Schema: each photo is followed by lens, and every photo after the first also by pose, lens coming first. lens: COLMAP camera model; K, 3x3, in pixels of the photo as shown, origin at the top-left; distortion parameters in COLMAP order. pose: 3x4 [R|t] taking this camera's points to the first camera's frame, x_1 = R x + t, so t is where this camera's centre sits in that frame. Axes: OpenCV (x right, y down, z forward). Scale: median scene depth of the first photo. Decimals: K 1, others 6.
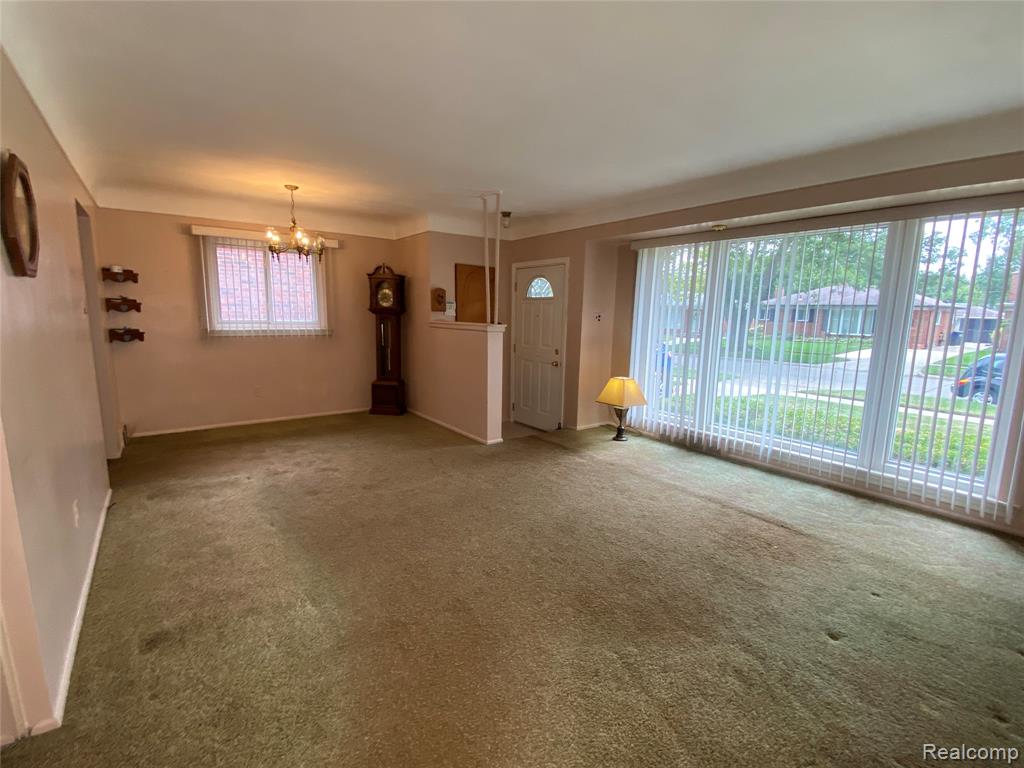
lens RADIAL K [[462.3, 0, 507.2], [0, 462.3, 385.2], [0, 0, 1]] dist [0.060516, -0.050139]
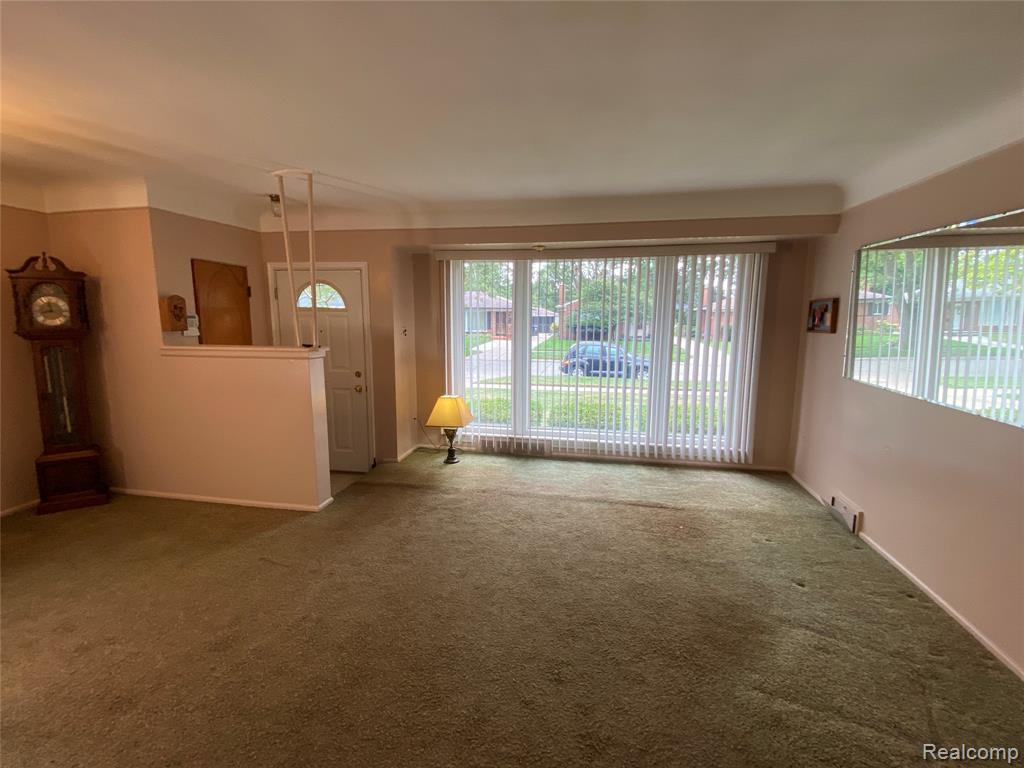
lens RADIAL K [[462.3, 0, 507.2], [0, 462.3, 385.2], [0, 0, 1]] dist [0.060516, -0.050139]
pose [[0.735982, -0.115936, 0.667000, -0.296071], [0.115630, 0.992278, 0.044886, -0.068770], [-0.667053, 0.044090, 0.743704, 0.232689]]
